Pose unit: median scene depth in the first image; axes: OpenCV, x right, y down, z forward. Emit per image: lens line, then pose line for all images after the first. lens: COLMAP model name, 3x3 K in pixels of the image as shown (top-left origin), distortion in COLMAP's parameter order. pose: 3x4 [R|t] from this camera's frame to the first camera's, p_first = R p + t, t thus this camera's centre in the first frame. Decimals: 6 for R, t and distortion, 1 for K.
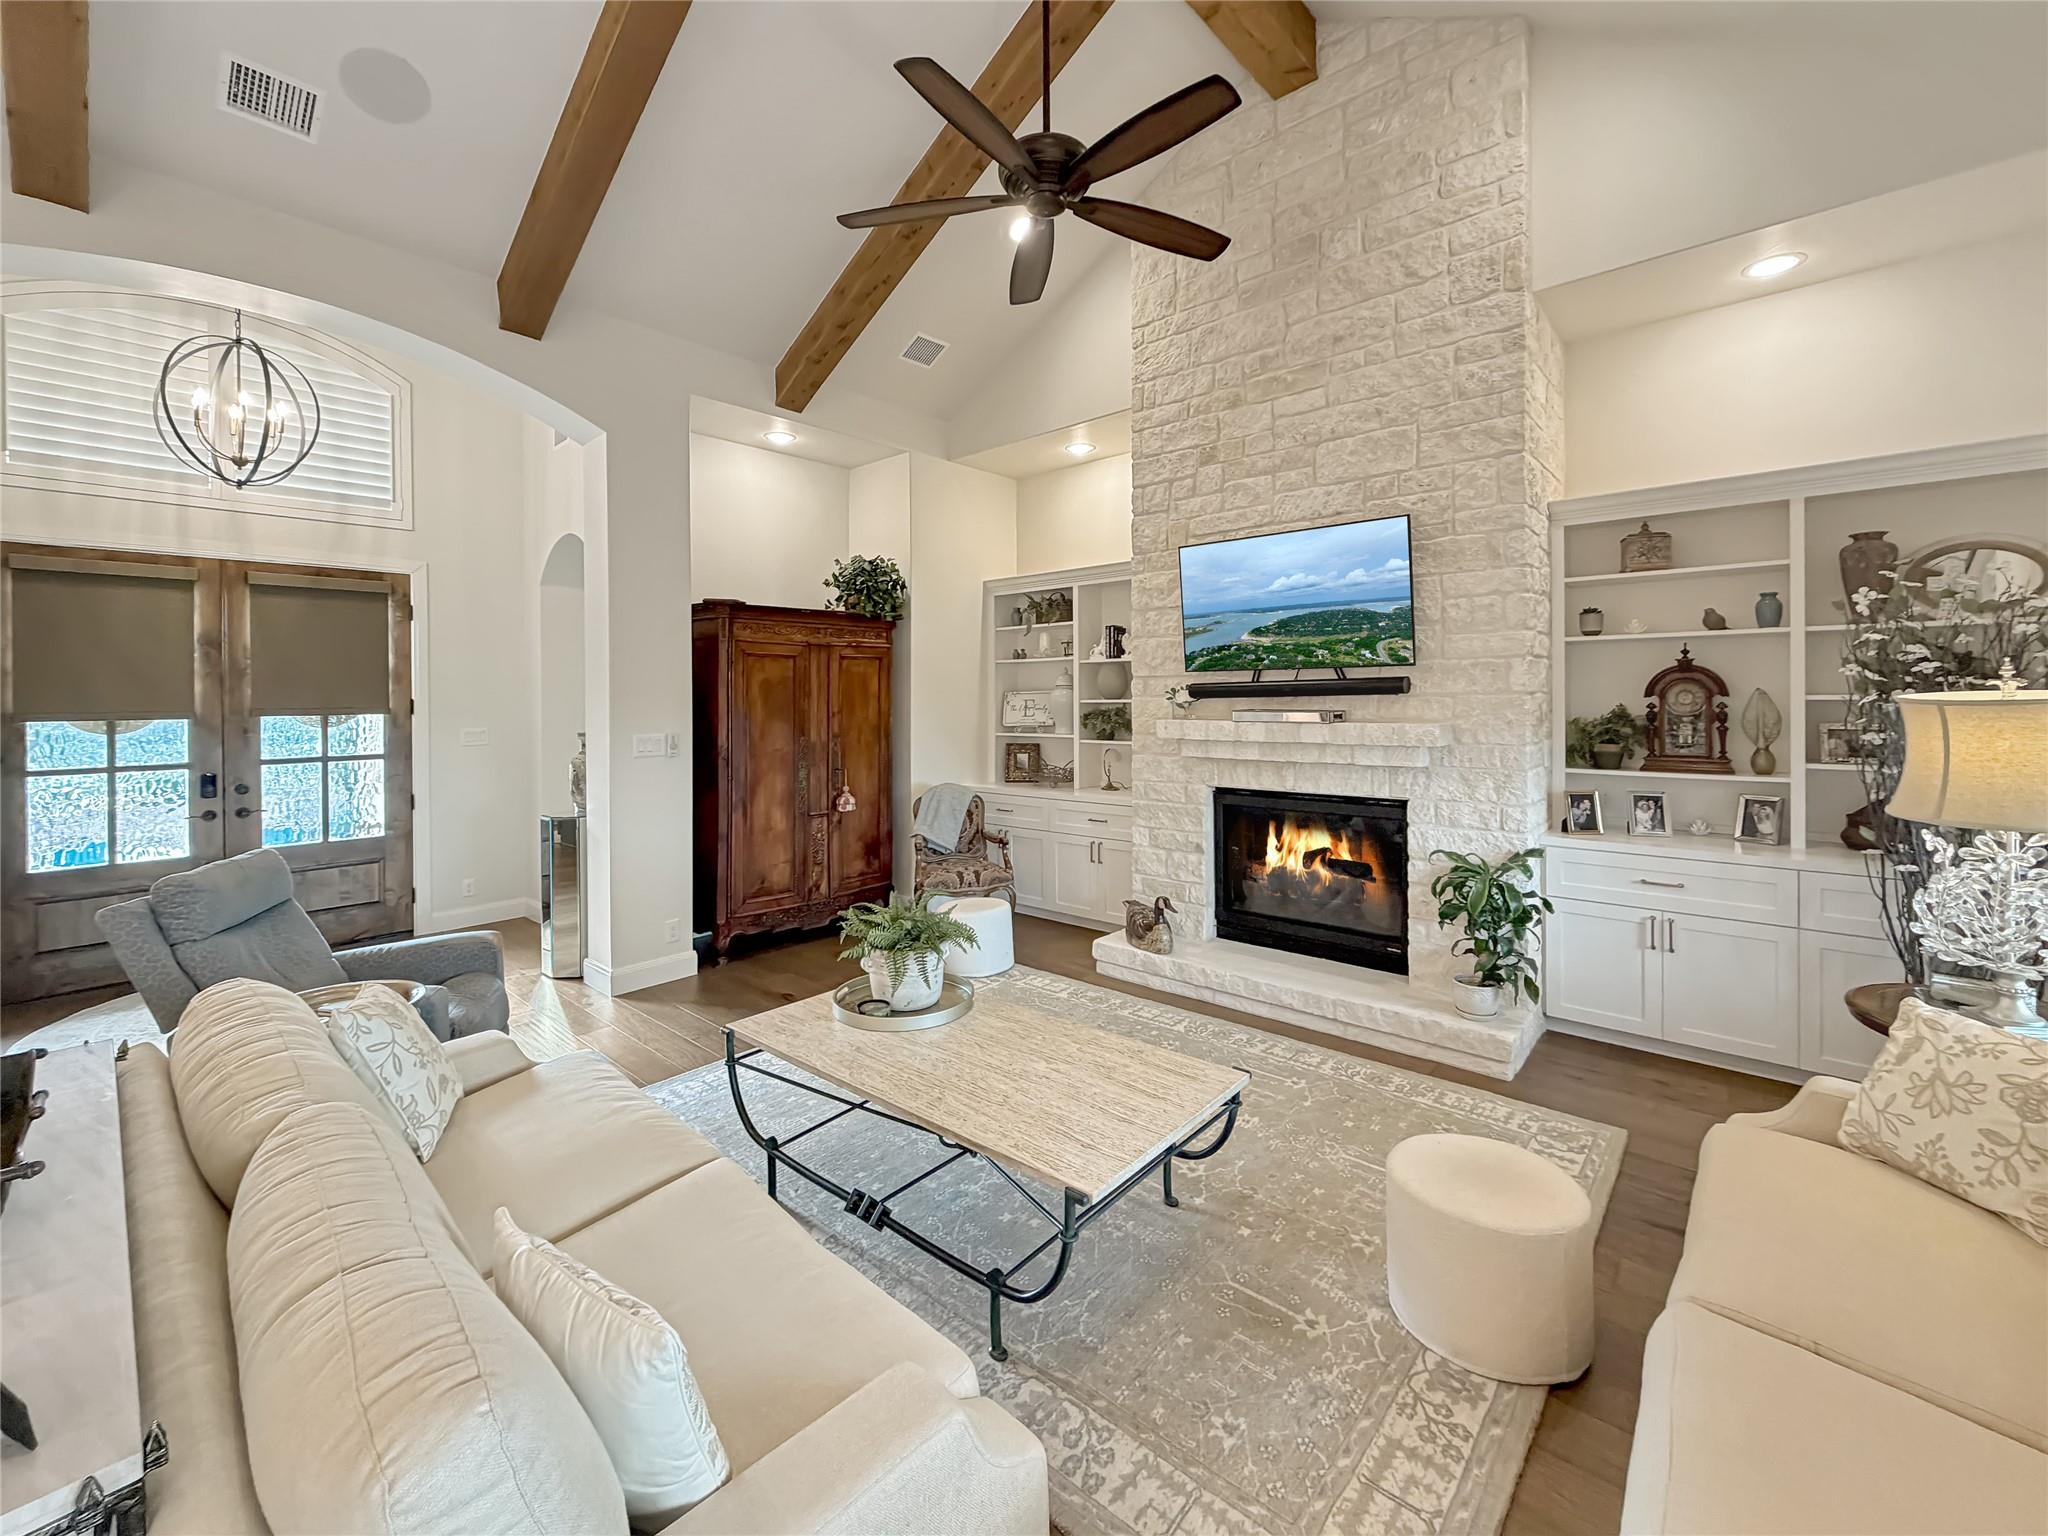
lens RADIAL K [[824.6, 0, 1017.0], [0, 824.6, 695.9], [0, 0, 1]] dist [-0.002951, 0.001129]
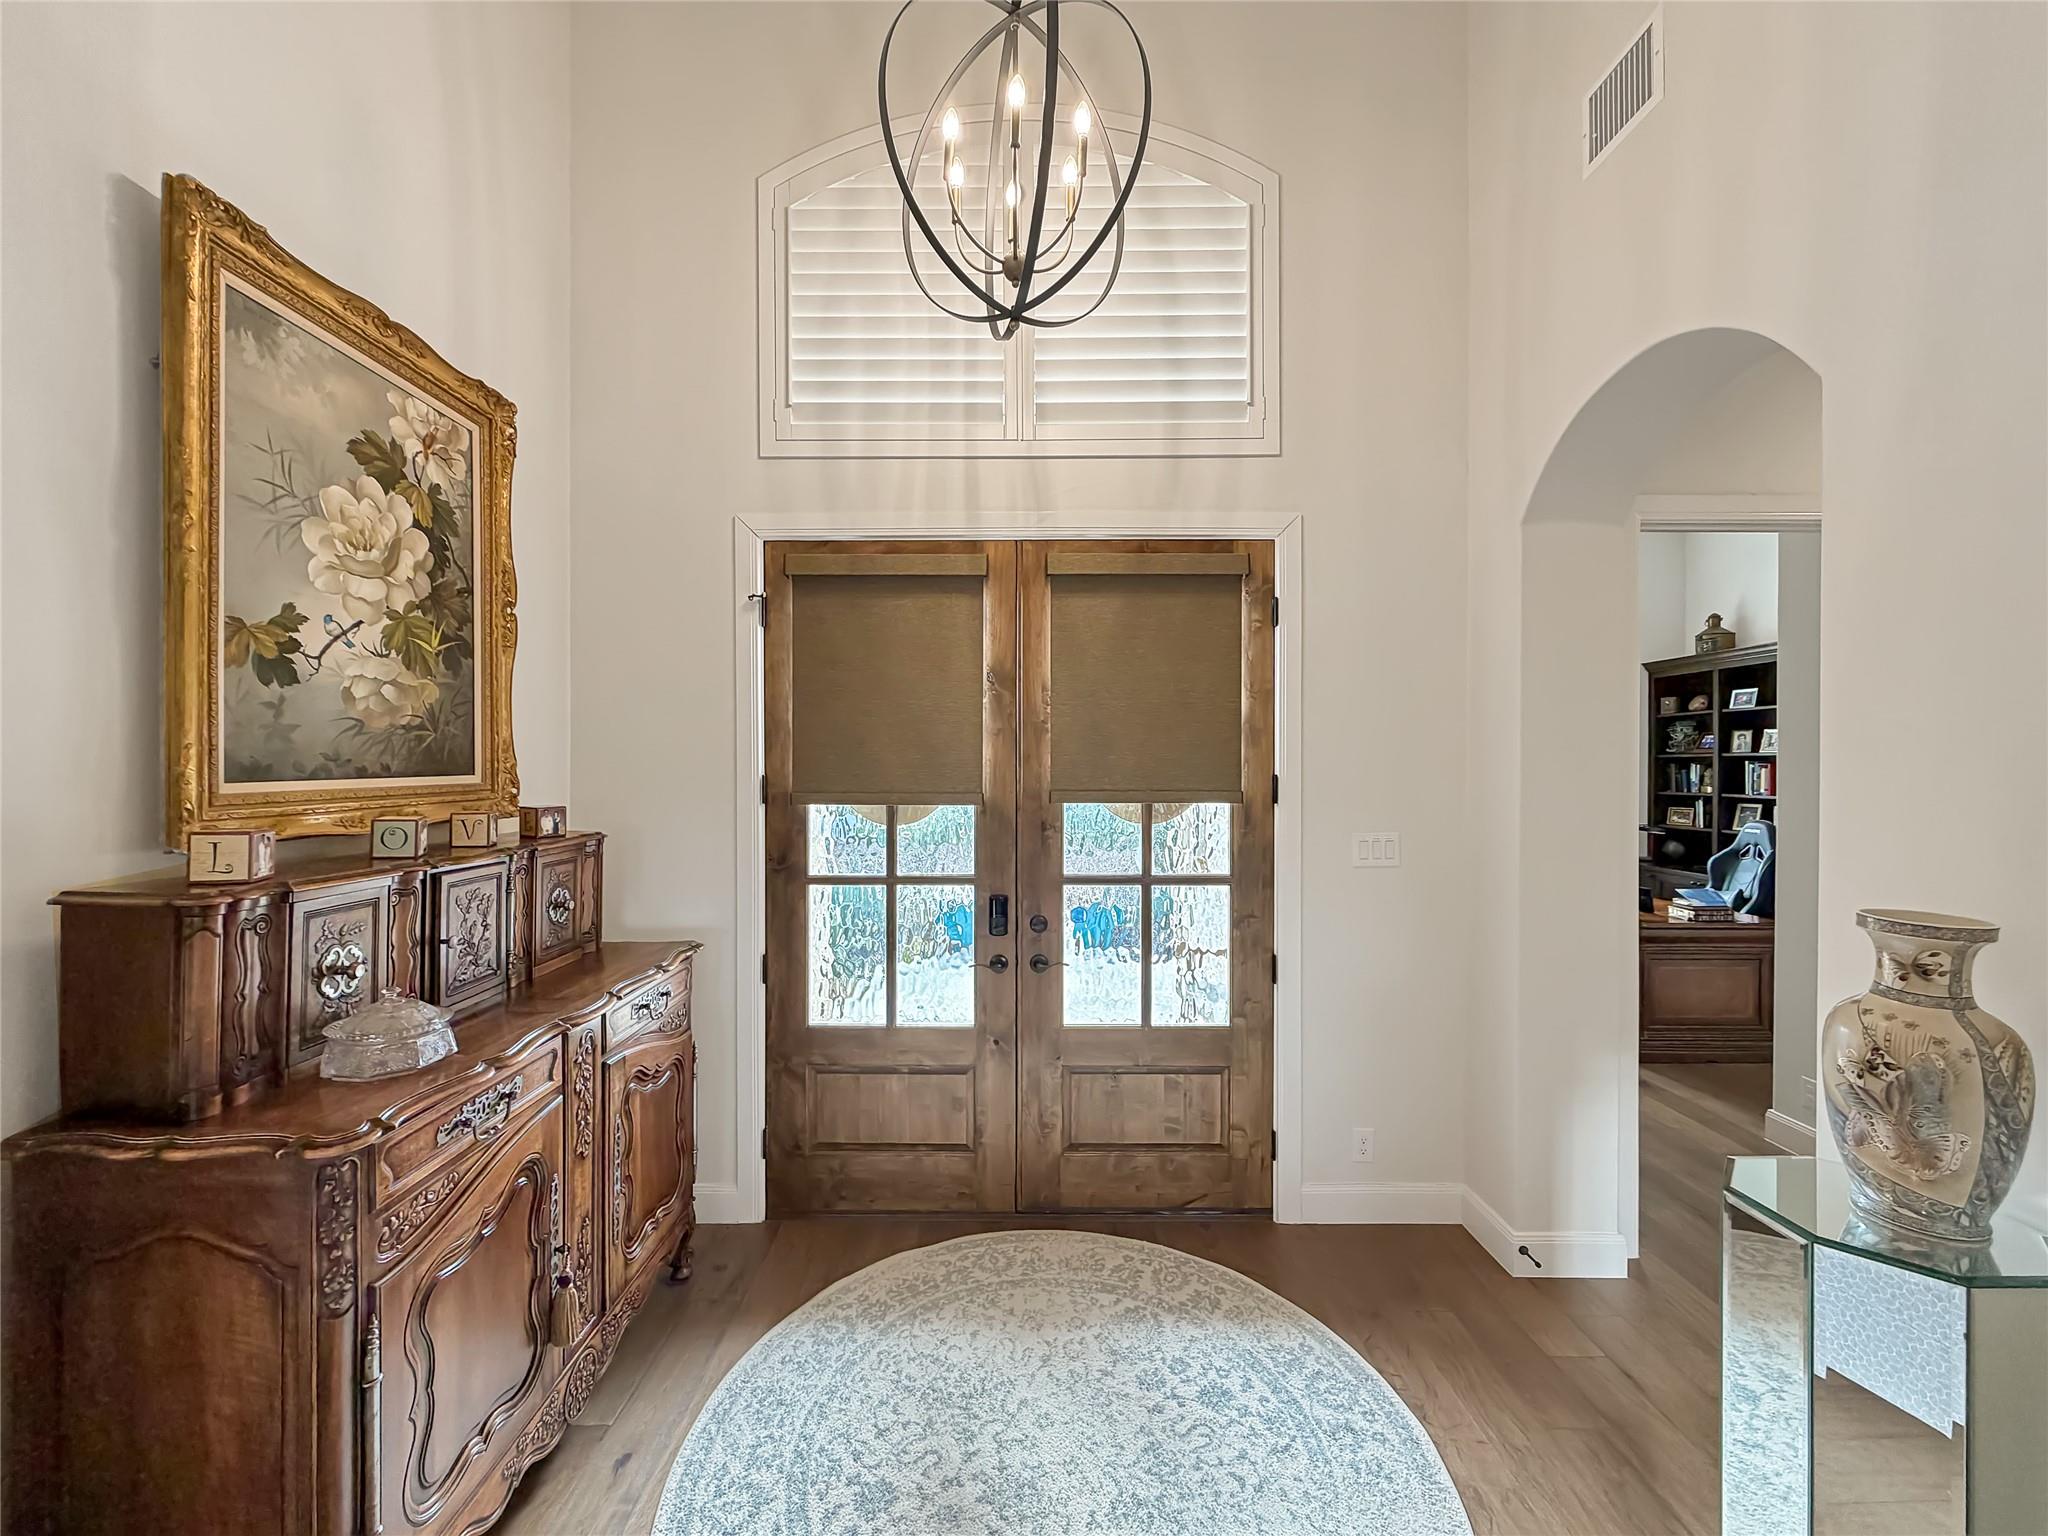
lens RADIAL K [[824.6, 0, 1010.1], [0, 824.6, 778.5], [0, 0, 1]] dist [-0.002951, 0.001129]
pose [[0.673176, 0.019169, -0.739234, -0.540974], [-0.006254, 0.999776, 0.020230, -0.004252], [0.739456, -0.008995, 0.673145, 0.611434]]
